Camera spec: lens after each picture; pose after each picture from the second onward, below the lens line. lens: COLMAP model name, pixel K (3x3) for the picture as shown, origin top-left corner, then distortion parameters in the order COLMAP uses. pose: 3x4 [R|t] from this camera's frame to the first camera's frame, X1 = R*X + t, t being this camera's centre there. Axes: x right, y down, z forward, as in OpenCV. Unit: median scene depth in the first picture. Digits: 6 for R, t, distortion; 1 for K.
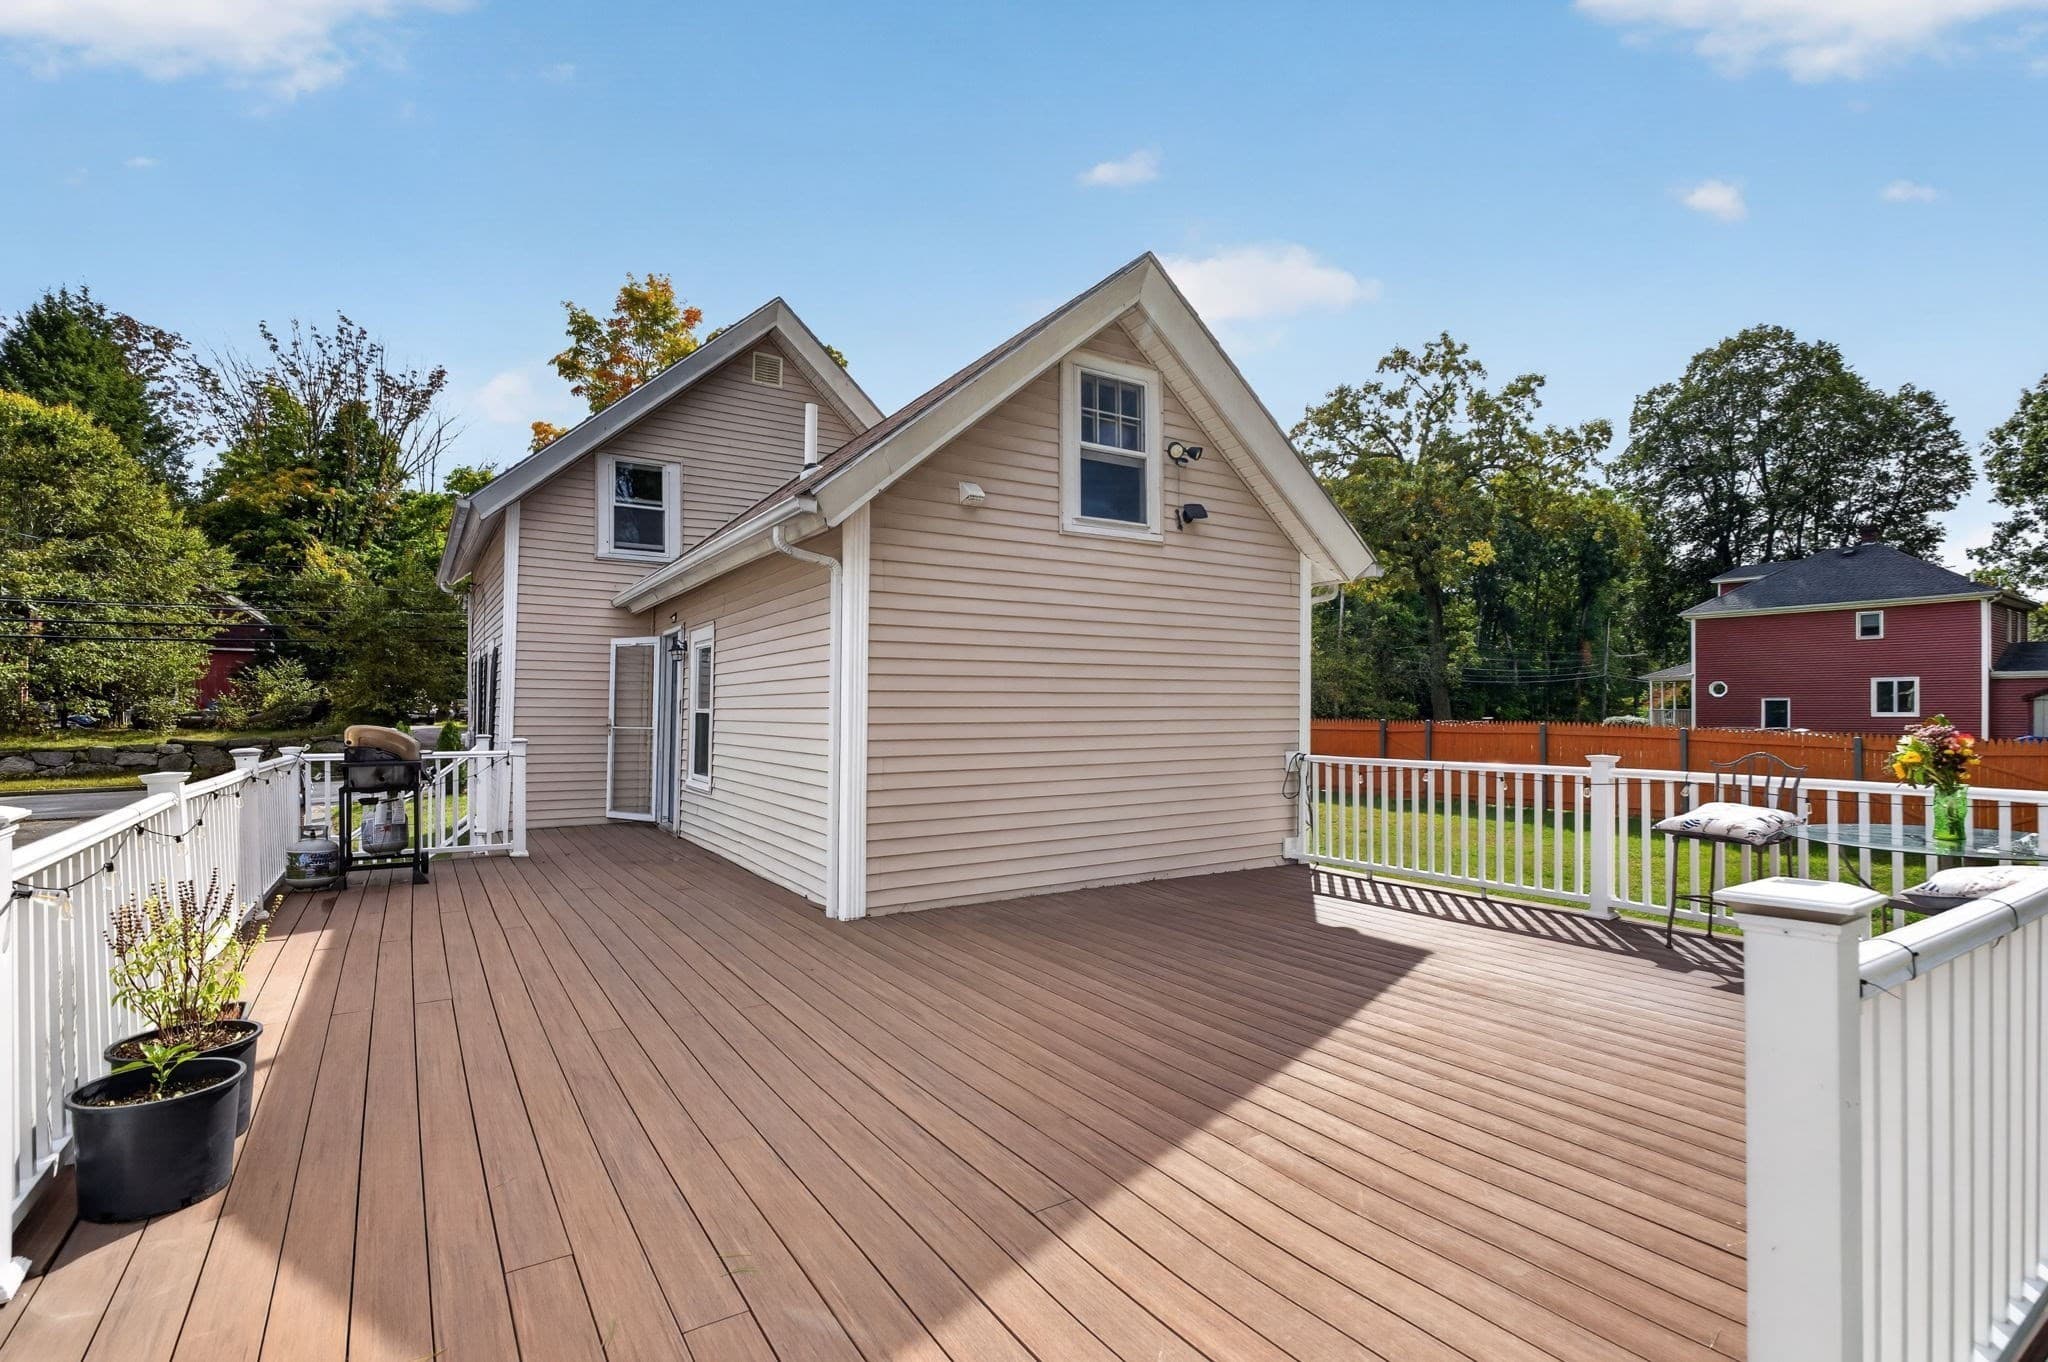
lens RADIAL K [[948.3, 0, 1023.0], [0, 948.3, 719.5], [0, 0, 1]] dist [-0.005885, -0.000261]
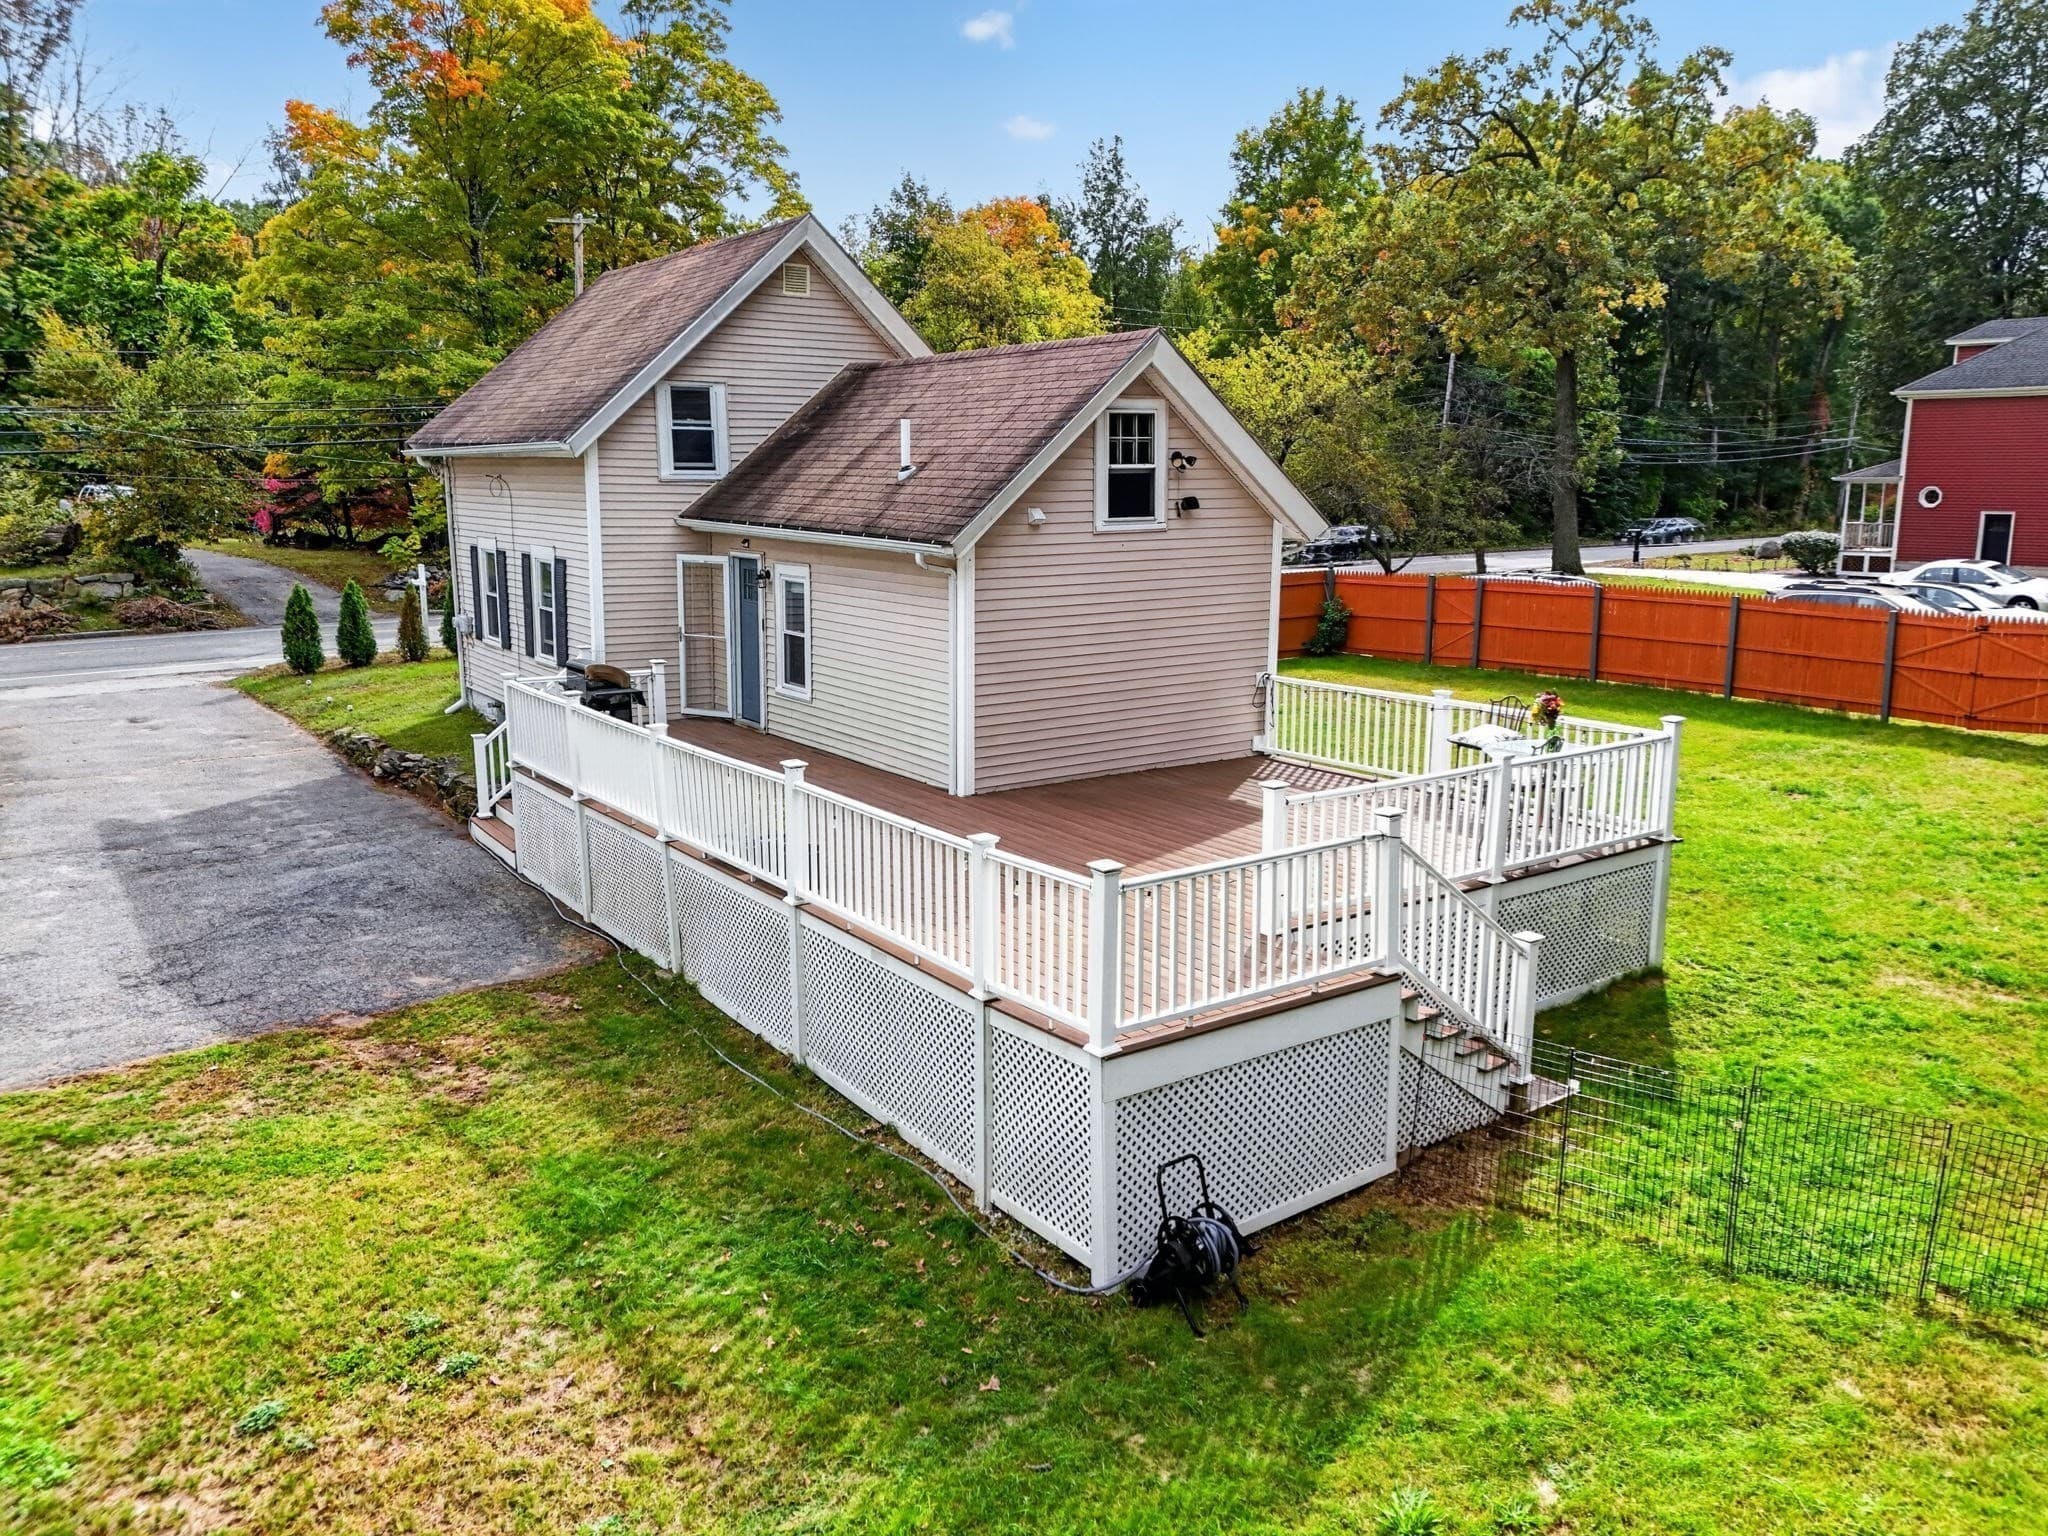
lens RADIAL K [[1539.9, 0, 1024.0], [0, 1539.9, 768.0], [0, 0, 1]] dist [0.138860, -0.162361]
pose [[0.999302, -0.006510, 0.036787, -0.096986], [-0.000256, 0.983483, 0.181003, -0.168621], [-0.037358, -0.180886, 0.982794, -0.853729]]
